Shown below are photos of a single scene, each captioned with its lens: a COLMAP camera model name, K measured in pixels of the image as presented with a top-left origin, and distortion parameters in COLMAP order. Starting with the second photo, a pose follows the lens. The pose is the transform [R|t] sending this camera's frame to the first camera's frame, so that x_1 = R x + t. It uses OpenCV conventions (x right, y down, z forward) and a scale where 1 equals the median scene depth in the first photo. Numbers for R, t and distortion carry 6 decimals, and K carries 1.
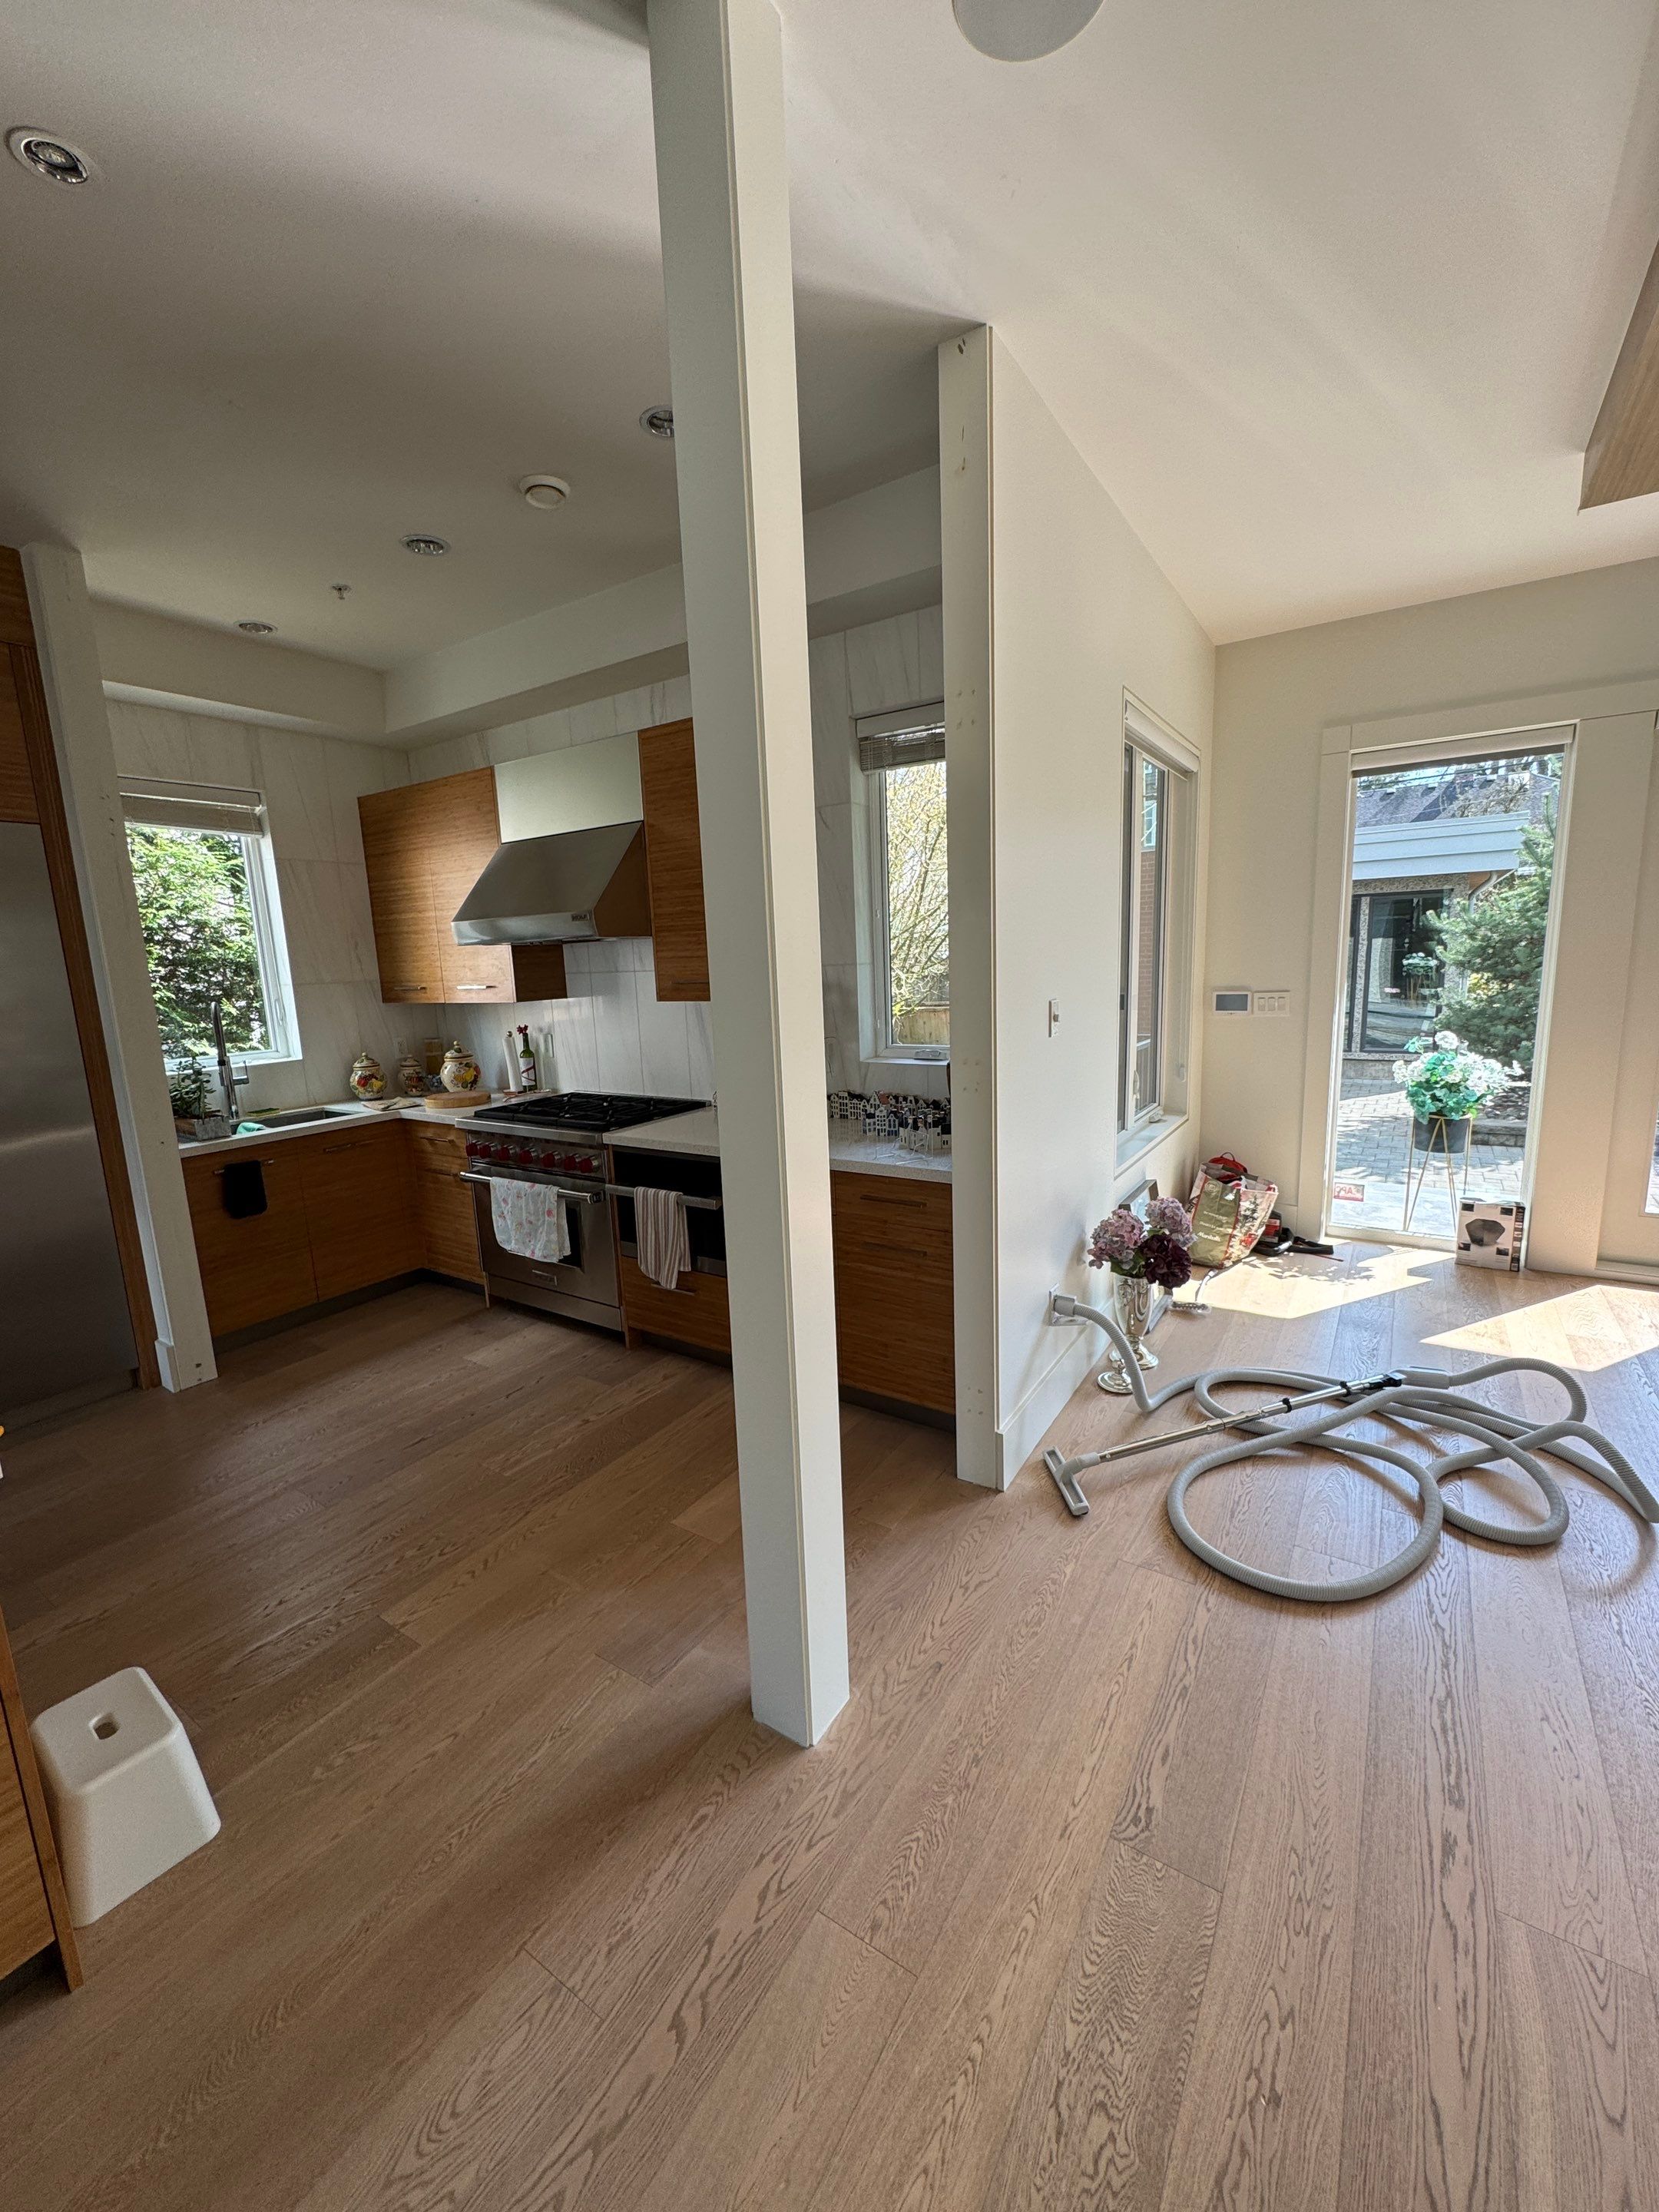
lens RADIAL K [[877.8, 0, 835.3], [0, 877.8, 1109.4], [0, 0, 1]] dist [-0.008160, 0.001386]
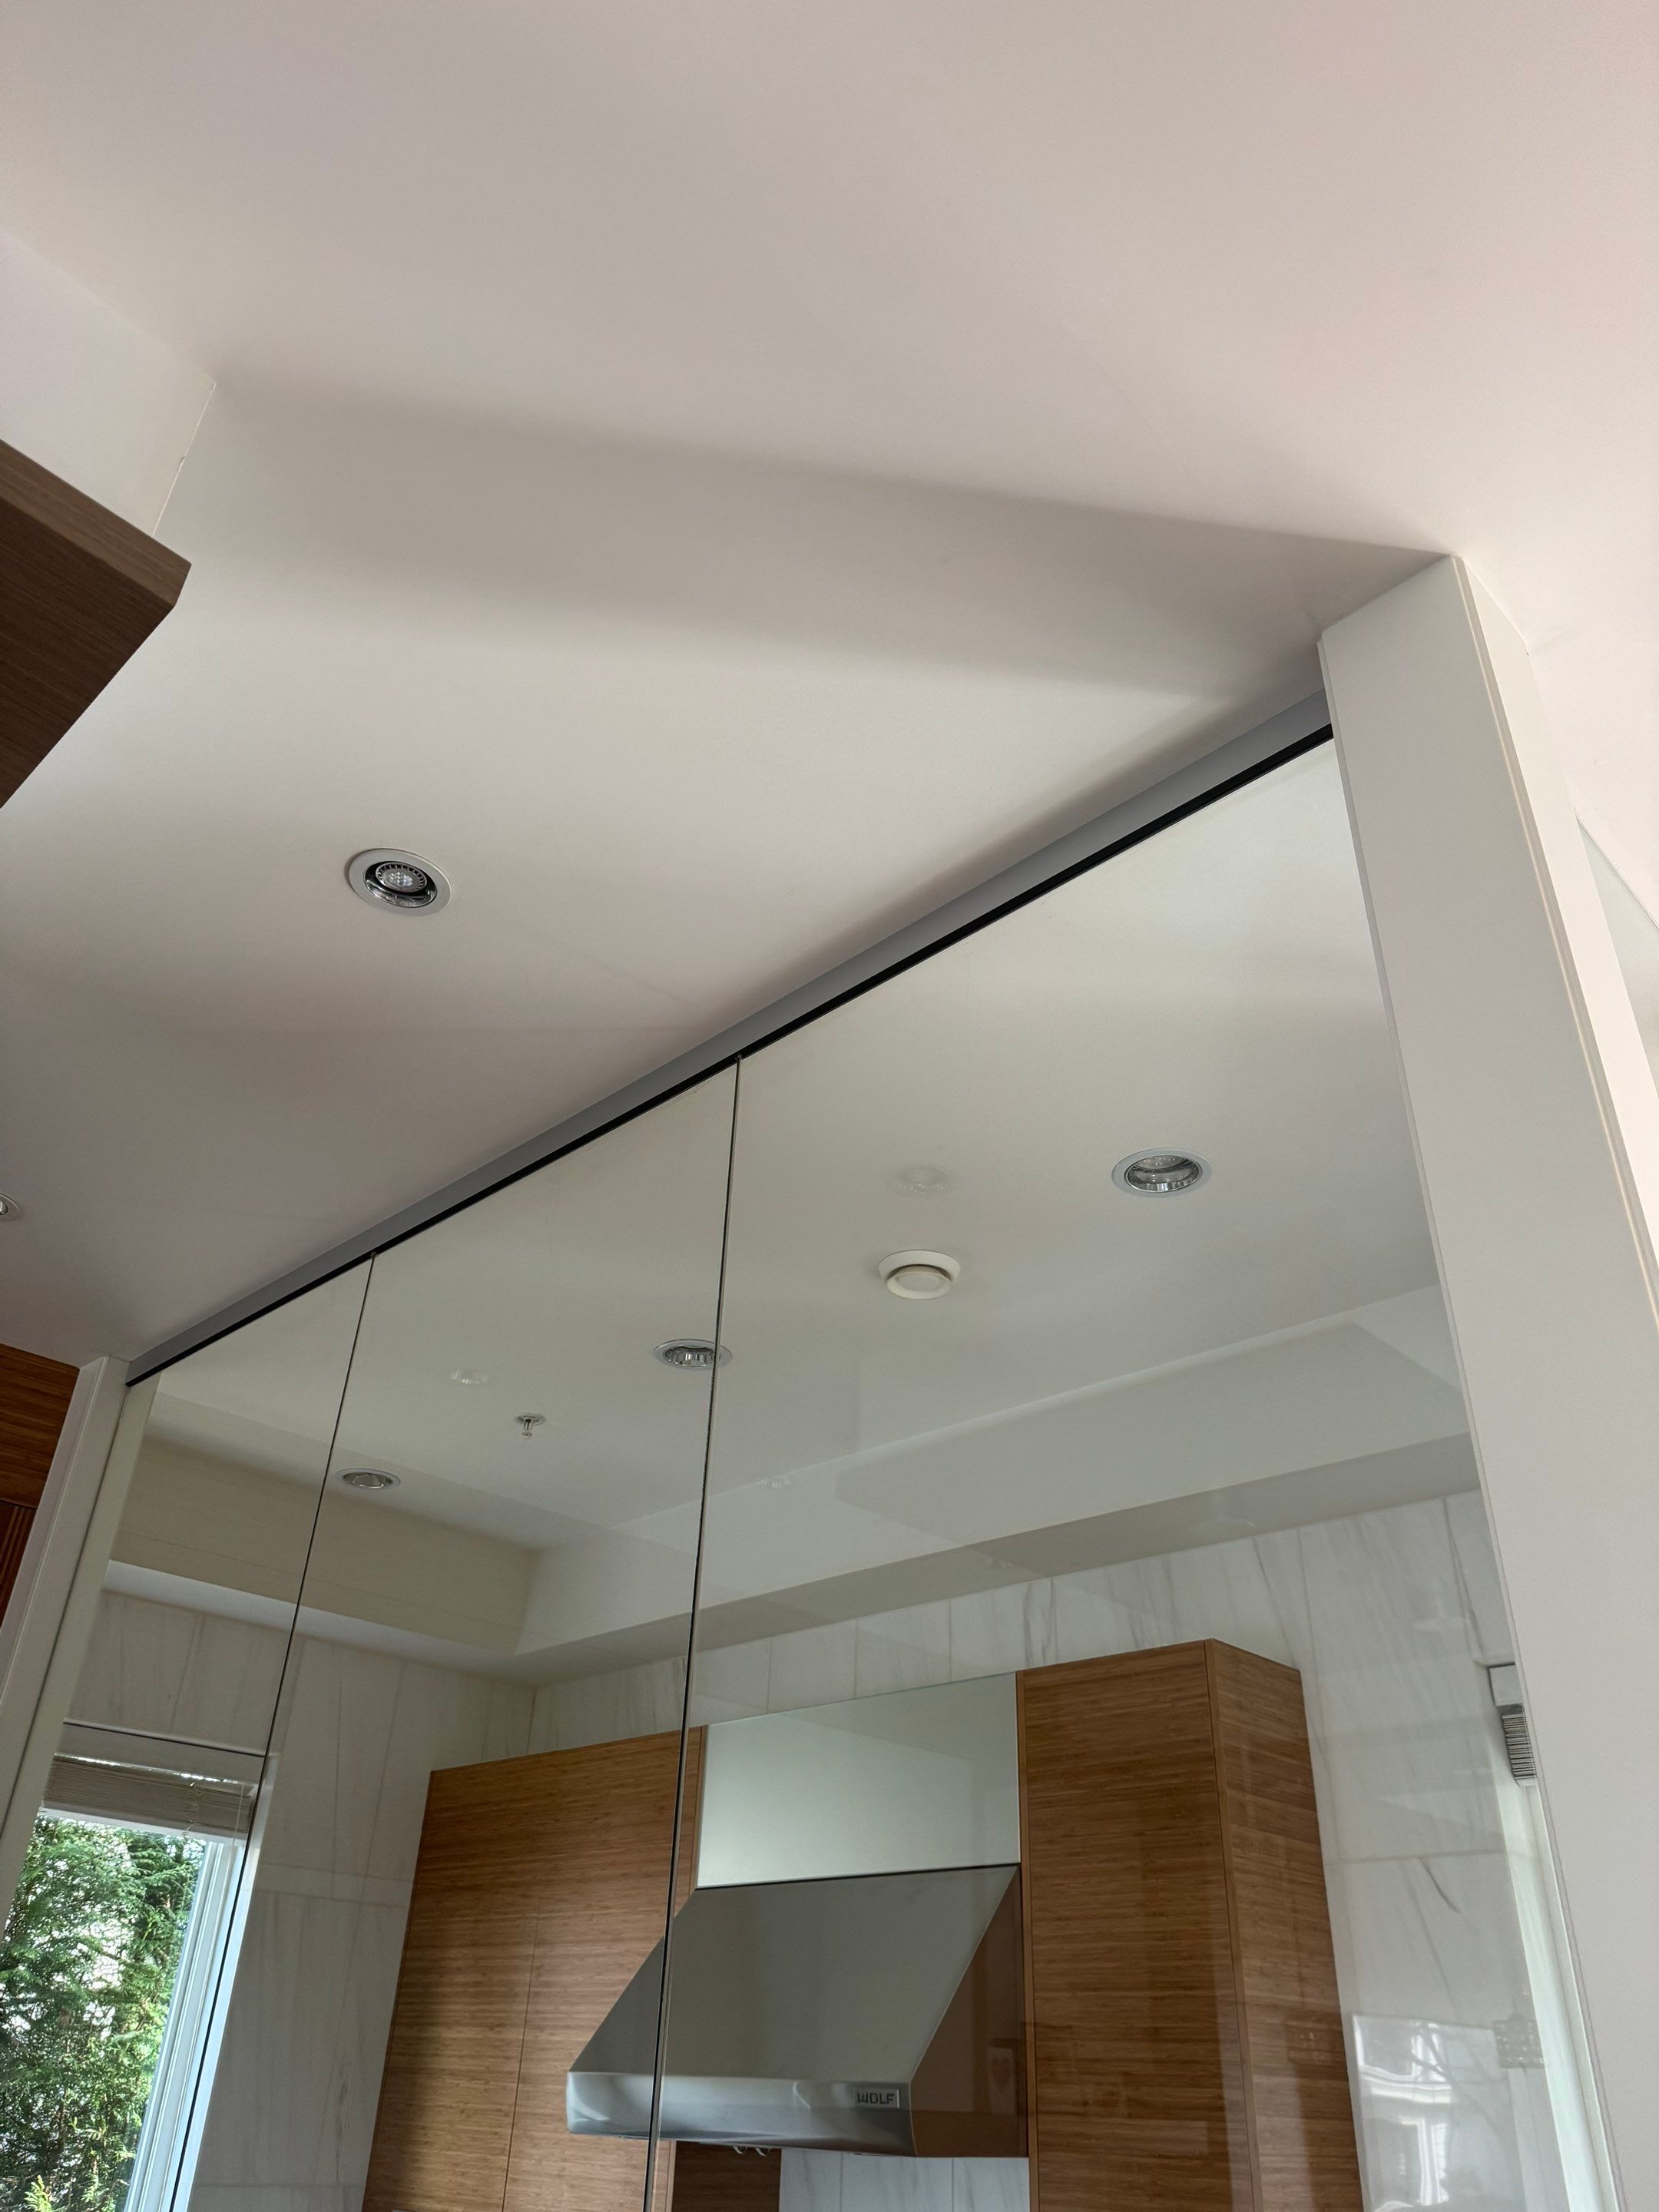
lens RADIAL K [[1536.2, 0, 840.5], [0, 1536.2, 1114.1], [0, 0, 1]] dist [0.056898, -0.074651]
pose [[0.980901, -0.038878, -0.190585, -0.138836], [-0.099027, 0.743517, -0.661344, -0.070023], [0.167415, 0.667586, 0.725466, 0.120595]]
